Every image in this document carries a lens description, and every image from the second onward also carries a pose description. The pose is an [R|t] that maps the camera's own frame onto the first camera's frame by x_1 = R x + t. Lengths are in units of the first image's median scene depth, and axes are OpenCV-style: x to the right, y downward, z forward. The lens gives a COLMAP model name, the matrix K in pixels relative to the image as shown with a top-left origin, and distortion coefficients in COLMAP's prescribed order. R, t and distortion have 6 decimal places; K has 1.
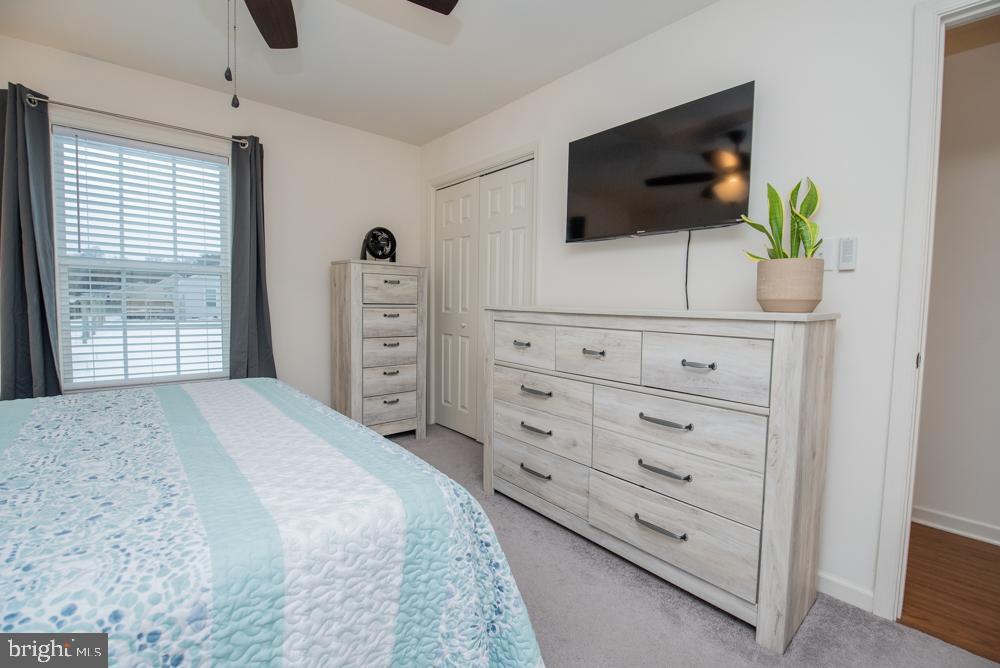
lens RADIAL K [[438.6, 0, 514.6], [0, 438.6, 332.0], [0, 0, 1]] dist [-0.002331, -0.010673]
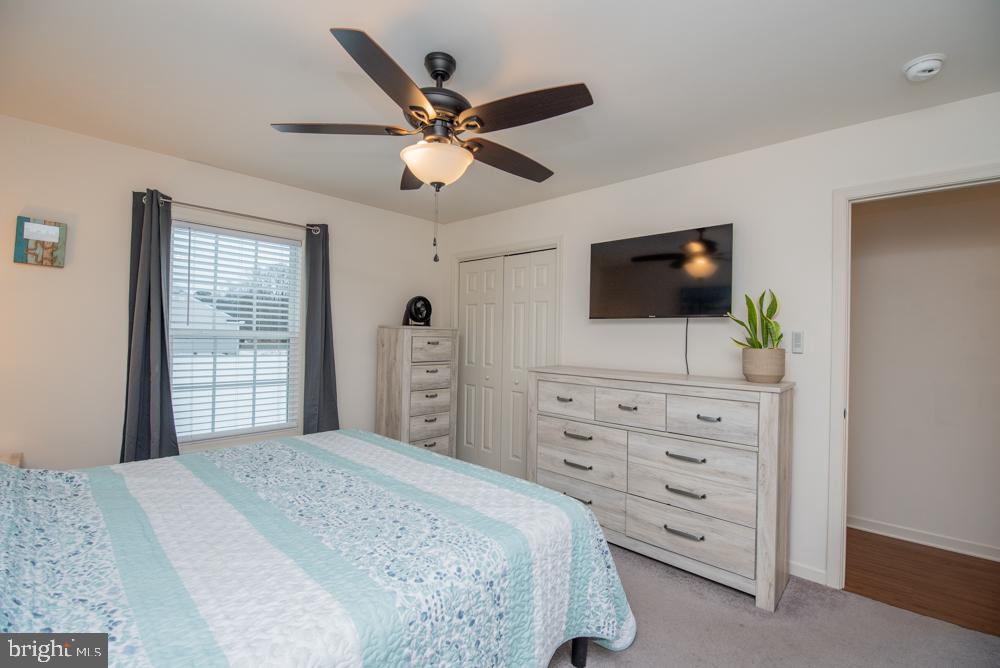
lens RADIAL K [[445.4, 0, 502.7], [0, 445.4, 331.5], [0, 0, 1]] dist [0.001956, -0.017556]
pose [[0.995145, -0.000859, 0.098414, -0.385840], [0.007949, 0.997397, -0.071667, -0.105037], [-0.098096, 0.072102, 0.992562, -0.411314]]
